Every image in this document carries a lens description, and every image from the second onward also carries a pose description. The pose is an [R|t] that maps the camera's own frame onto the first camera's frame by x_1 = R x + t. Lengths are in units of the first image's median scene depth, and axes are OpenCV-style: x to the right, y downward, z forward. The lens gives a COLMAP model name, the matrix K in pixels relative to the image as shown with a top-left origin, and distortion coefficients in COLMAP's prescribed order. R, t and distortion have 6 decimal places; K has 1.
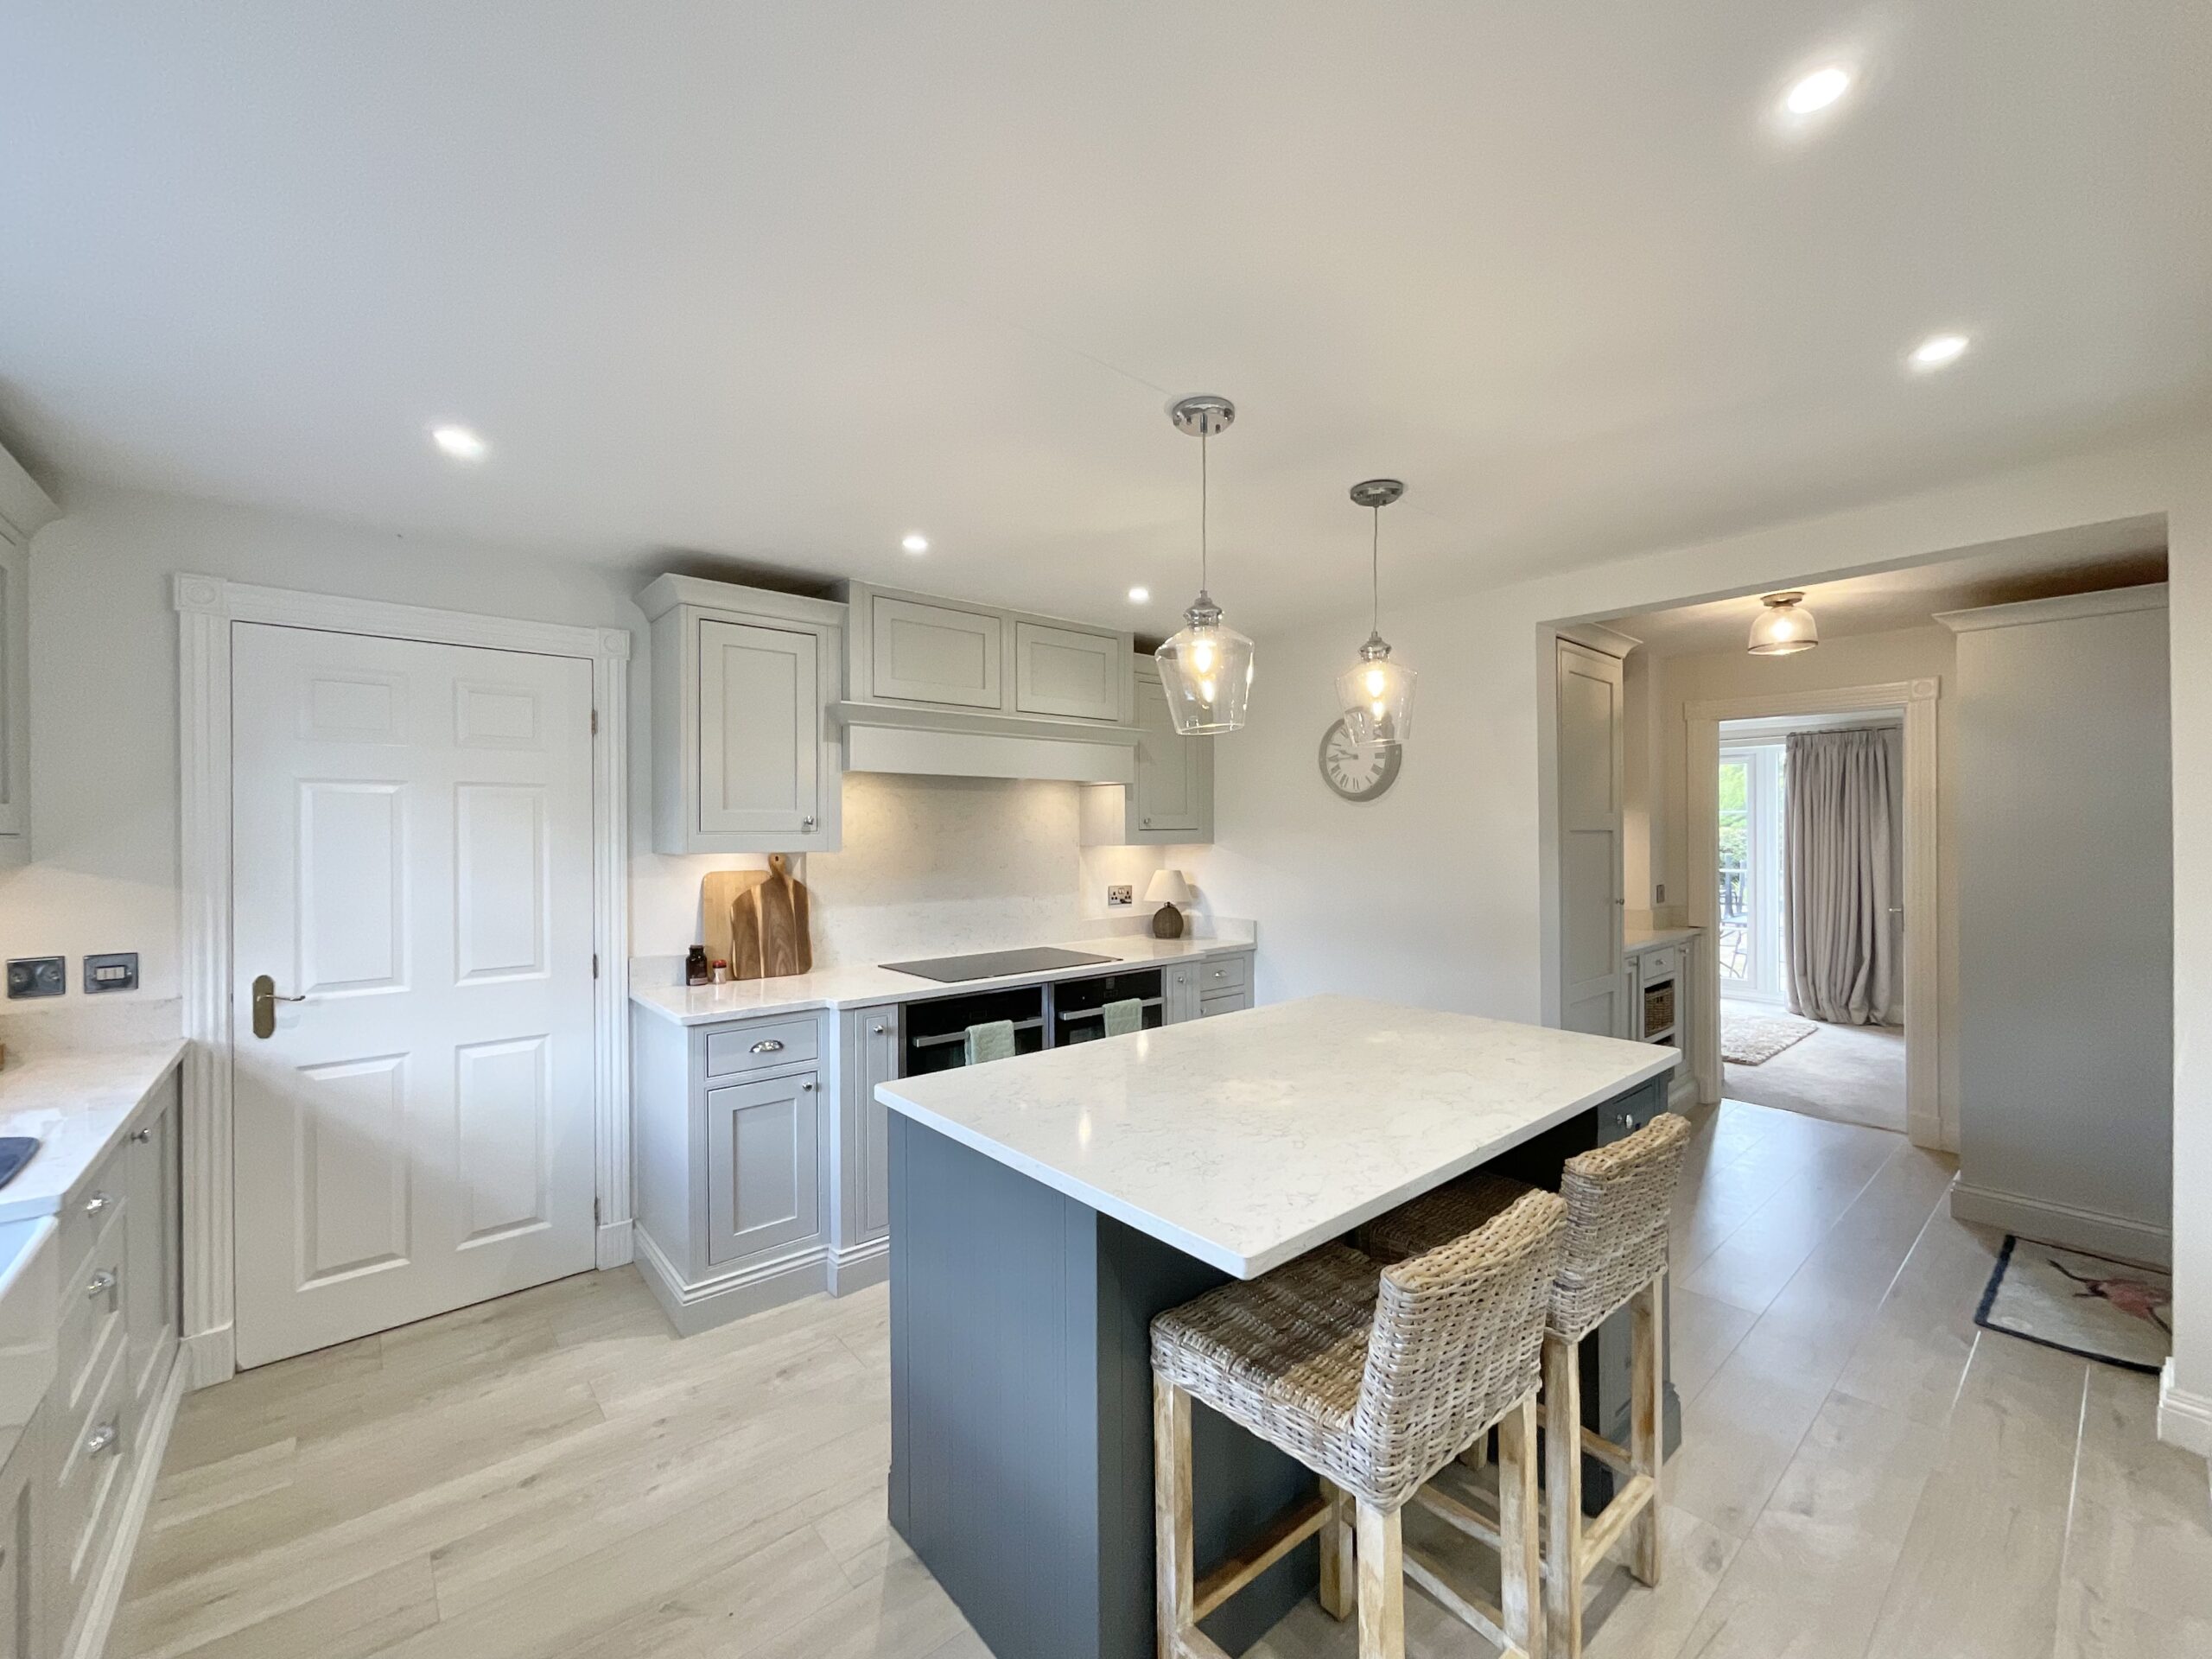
lens RADIAL K [[894.9, 0, 1101.9], [0, 894.9, 833.3], [0, 0, 1]] dist [-0.001201, -0.000066]
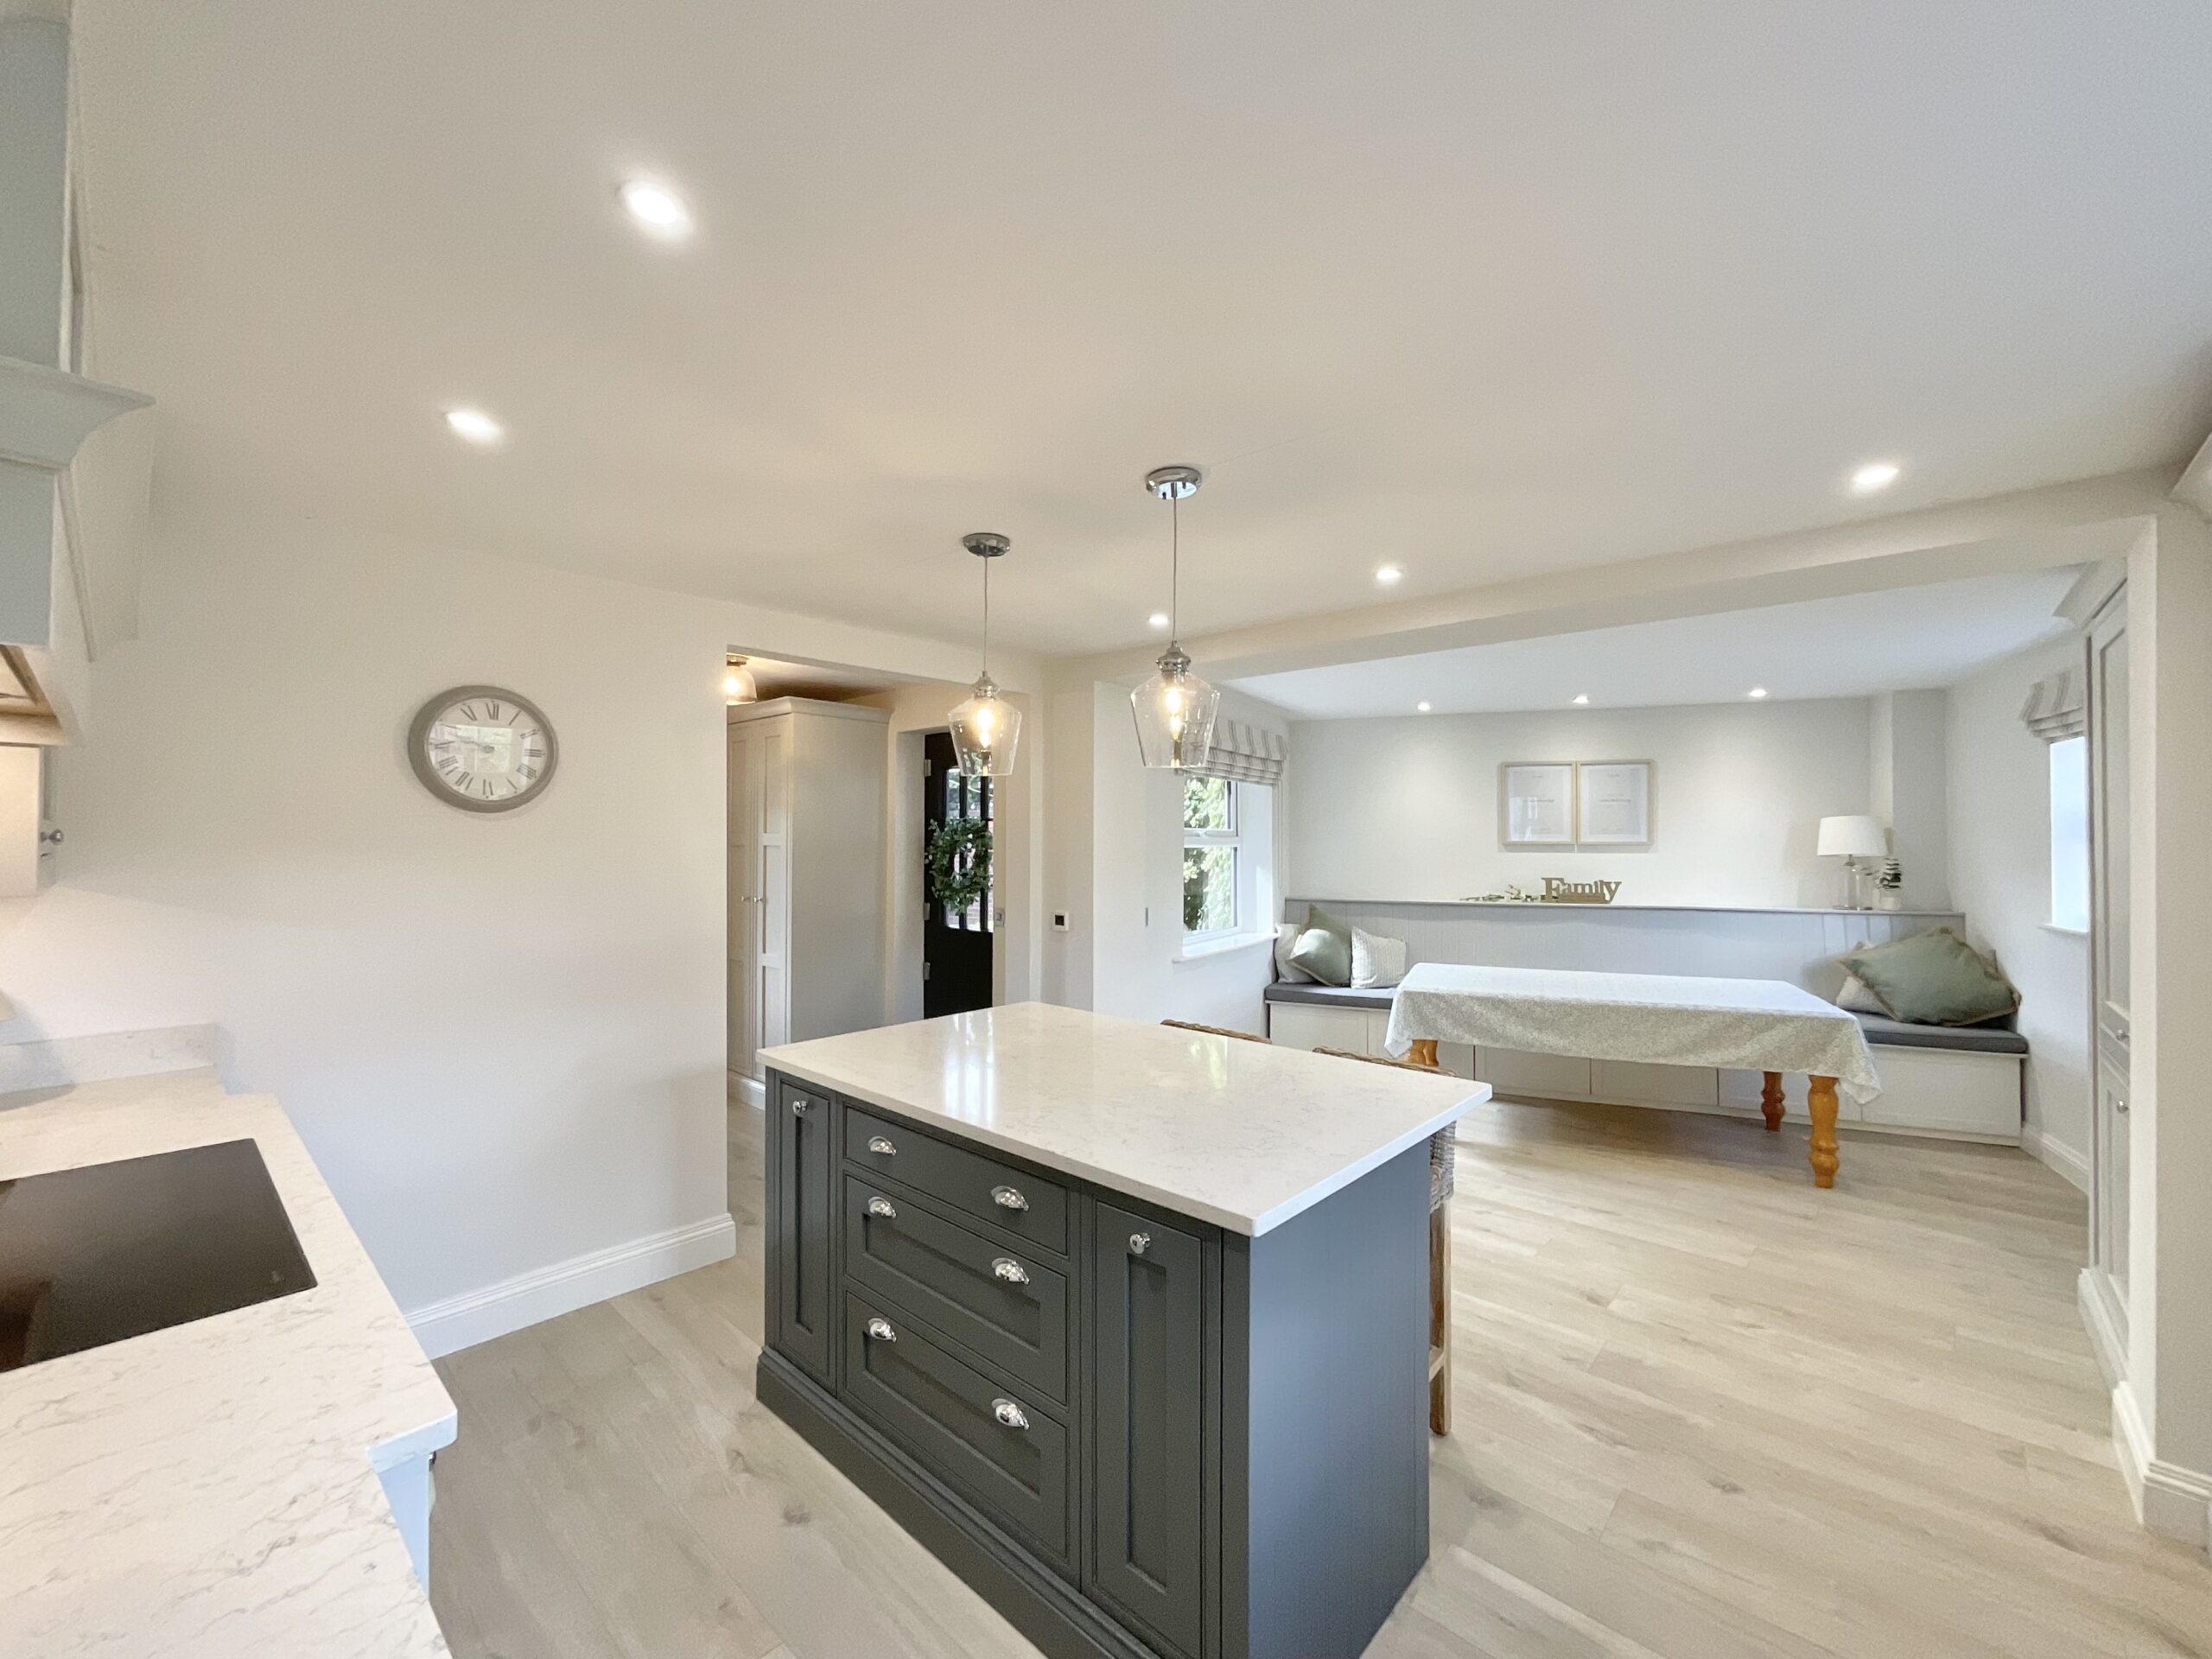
lens RADIAL K [[894.9, 0, 1108.2], [0, 894.9, 831.6], [0, 0, 1]] dist [-0.001201, -0.000066]
pose [[-0.126533, 0.012445, 0.991884, -0.557235], [-0.000159, 0.999921, -0.012566, -0.014017], [-0.991962, -0.001748, -0.126521, 0.707964]]
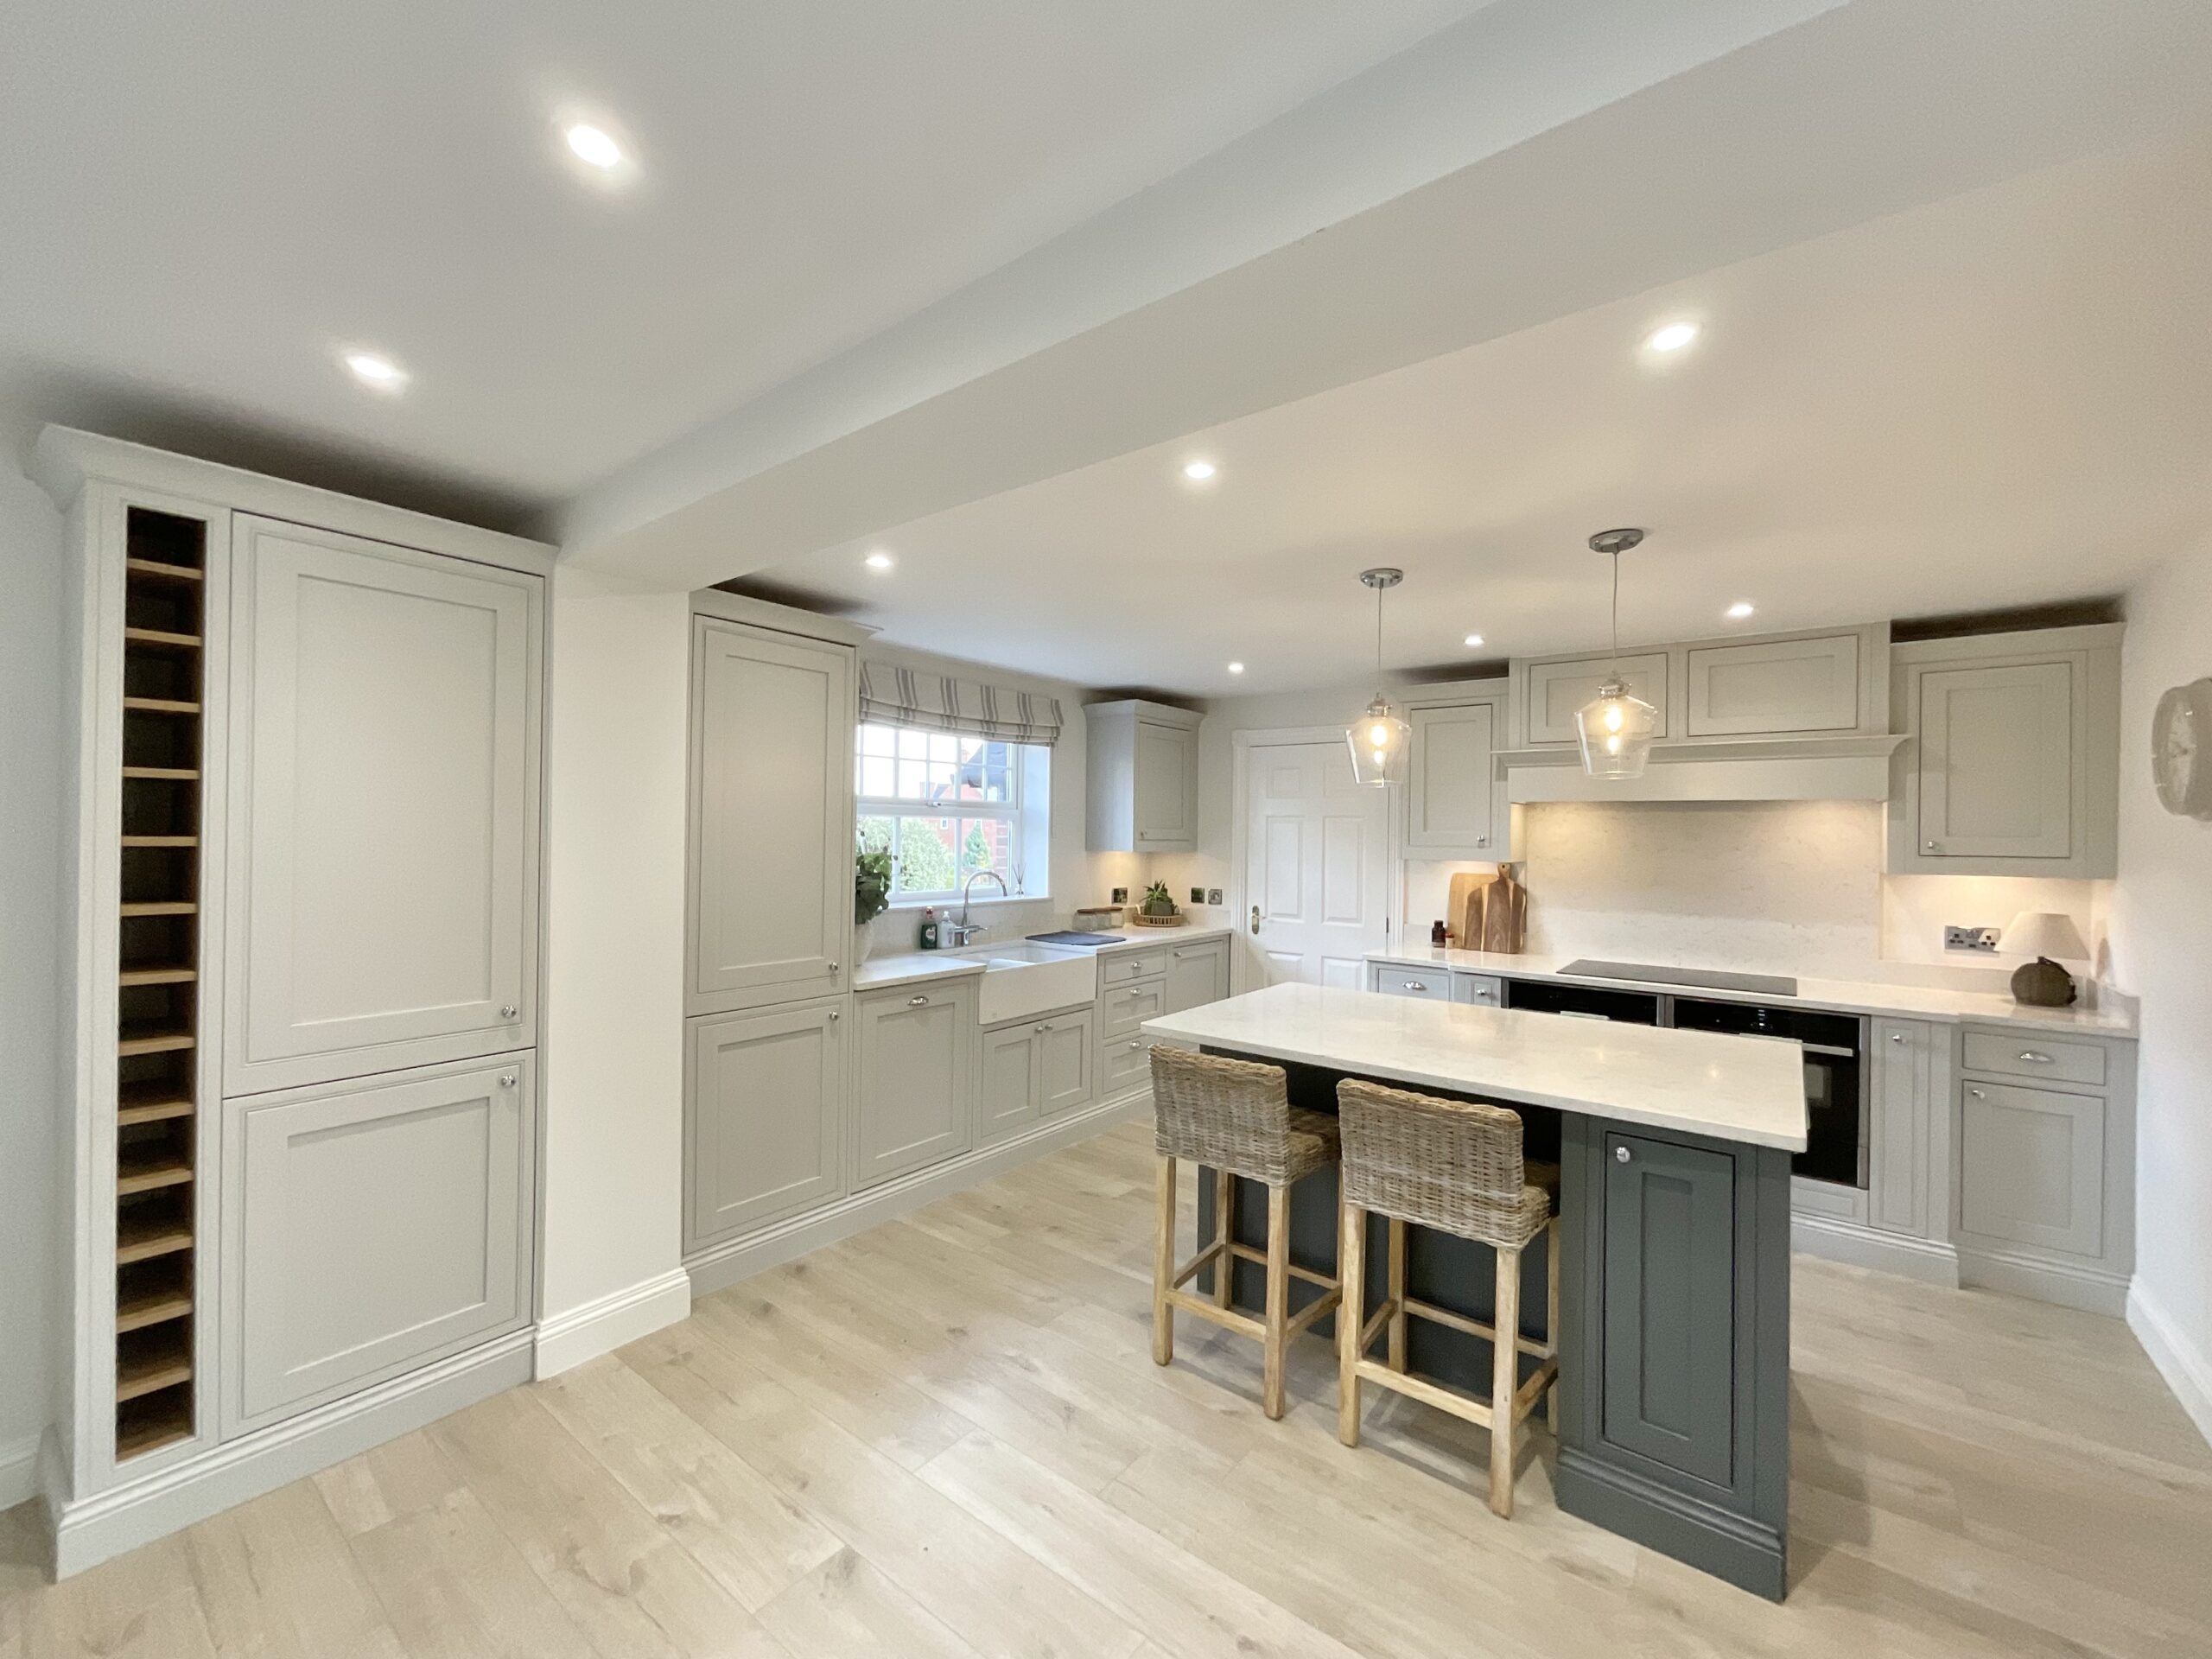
lens RADIAL K [[894.9, 0, 1111.4], [0, 894.9, 831.8], [0, 0, 1]] dist [-0.001201, -0.000066]
pose [[0.212063, 0.008593, -0.977218, 0.870954], [-0.017955, 0.999827, 0.004895, -0.020778], [0.977091, 0.016508, 0.212180, 0.138763]]
